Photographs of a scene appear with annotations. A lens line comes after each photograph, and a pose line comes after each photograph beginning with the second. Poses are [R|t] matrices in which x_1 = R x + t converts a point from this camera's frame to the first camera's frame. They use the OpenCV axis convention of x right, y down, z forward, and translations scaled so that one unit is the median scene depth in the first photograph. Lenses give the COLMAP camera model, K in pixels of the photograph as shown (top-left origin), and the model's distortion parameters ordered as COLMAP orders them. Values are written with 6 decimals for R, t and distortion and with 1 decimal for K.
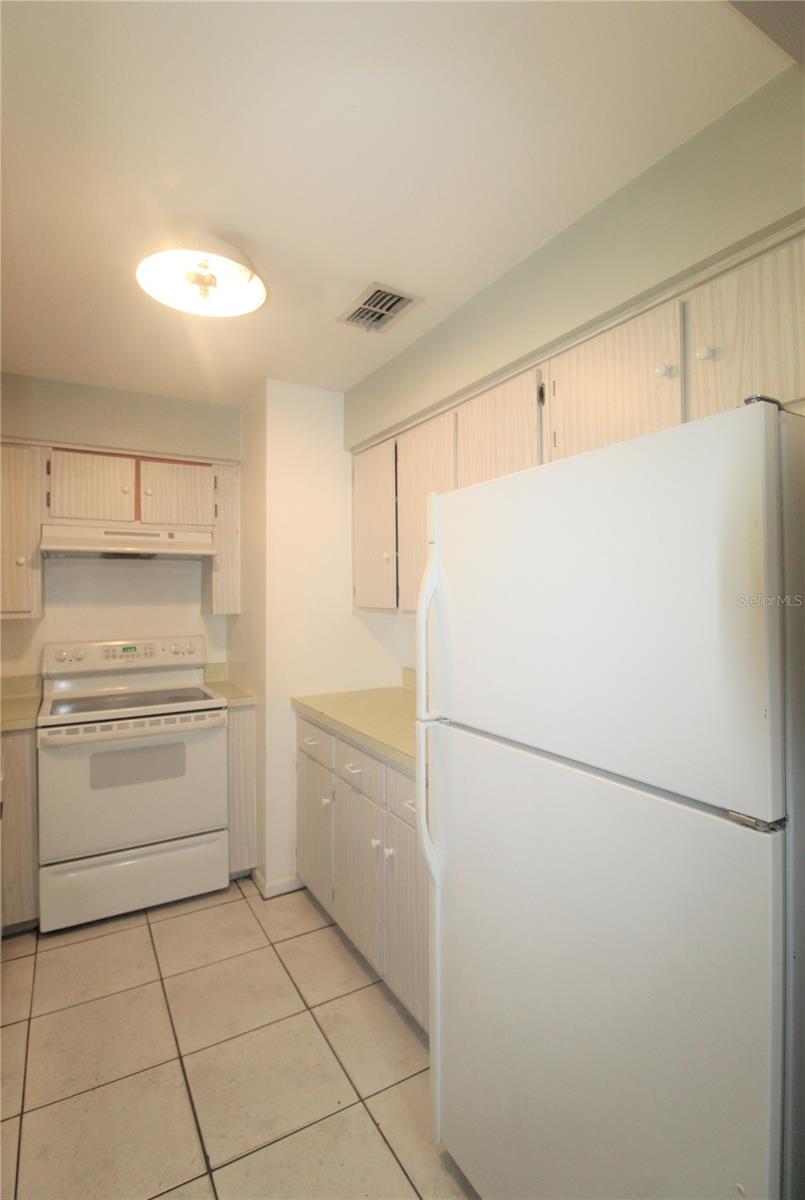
lens RADIAL K [[557.7, 0, 405.2], [0, 557.7, 604.9], [0, 0, 1]] dist [0.001690, -0.012458]
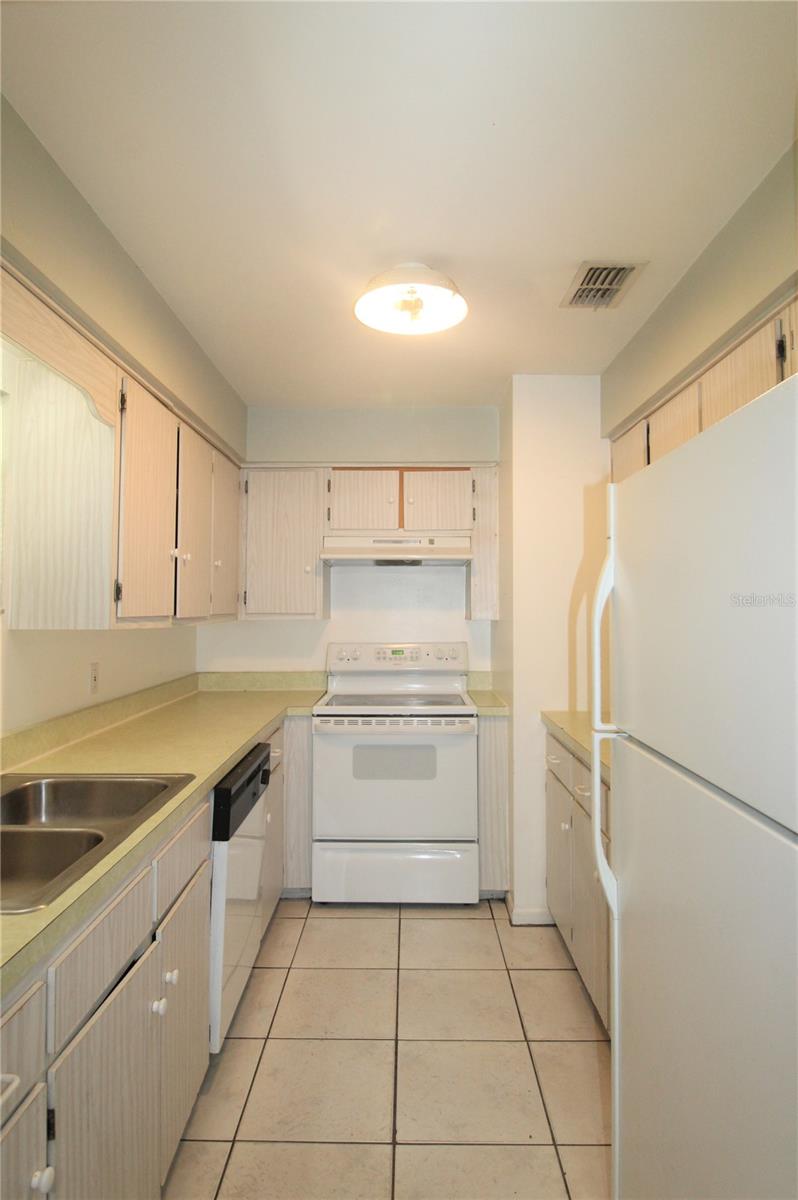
lens RADIAL K [[633.4, 0, 399.0], [0, 633.4, 600.0], [0, 0, 1]] dist [0.002998, -0.012474]
pose [[0.867725, 0.003911, -0.497028, 0.112335], [-0.016277, 0.999656, -0.020550, 0.007568], [0.496777, 0.025922, 0.867491, -0.031813]]
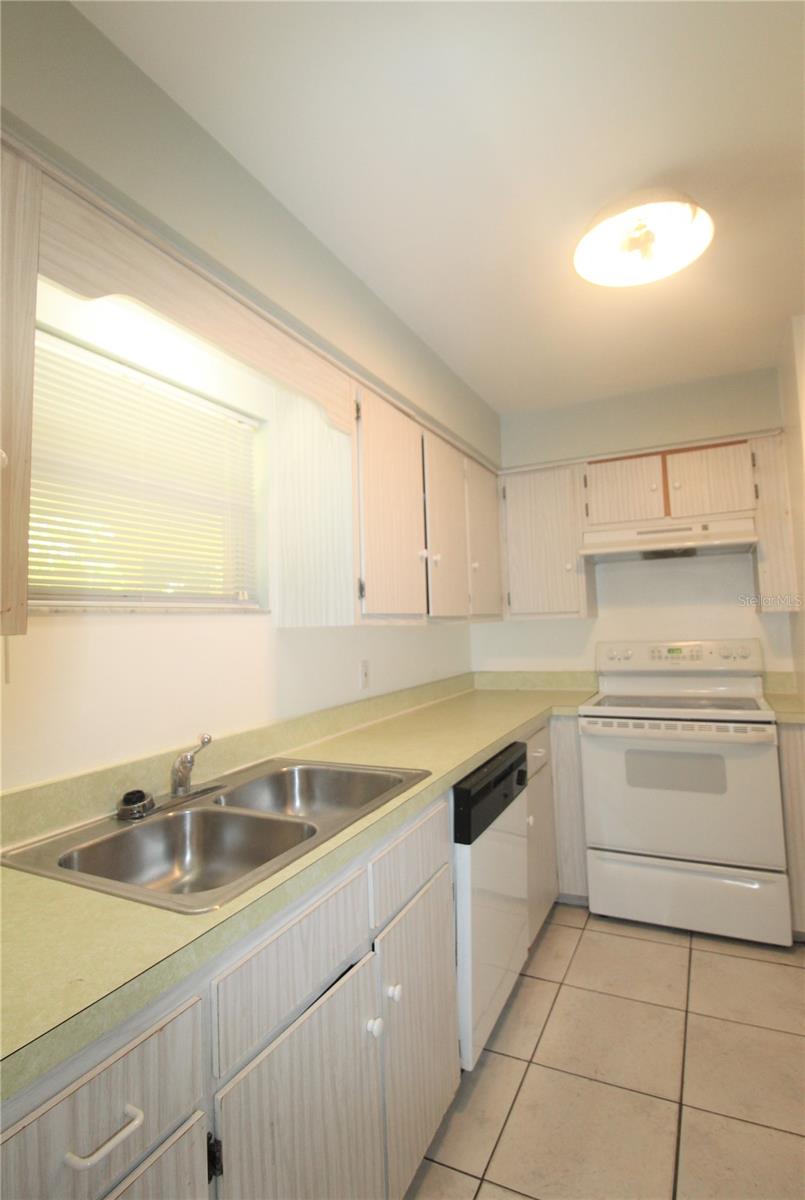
lens RADIAL K [[576.4, 0, 422.0], [0, 576.4, 584.0], [0, 0, 1]] dist [-0.000648, -0.012902]
pose [[0.578000, -0.063176, -0.813587, 0.086329], [0.017891, 0.997740, -0.064766, 0.024541], [0.815840, 0.022879, 0.577824, 0.072776]]
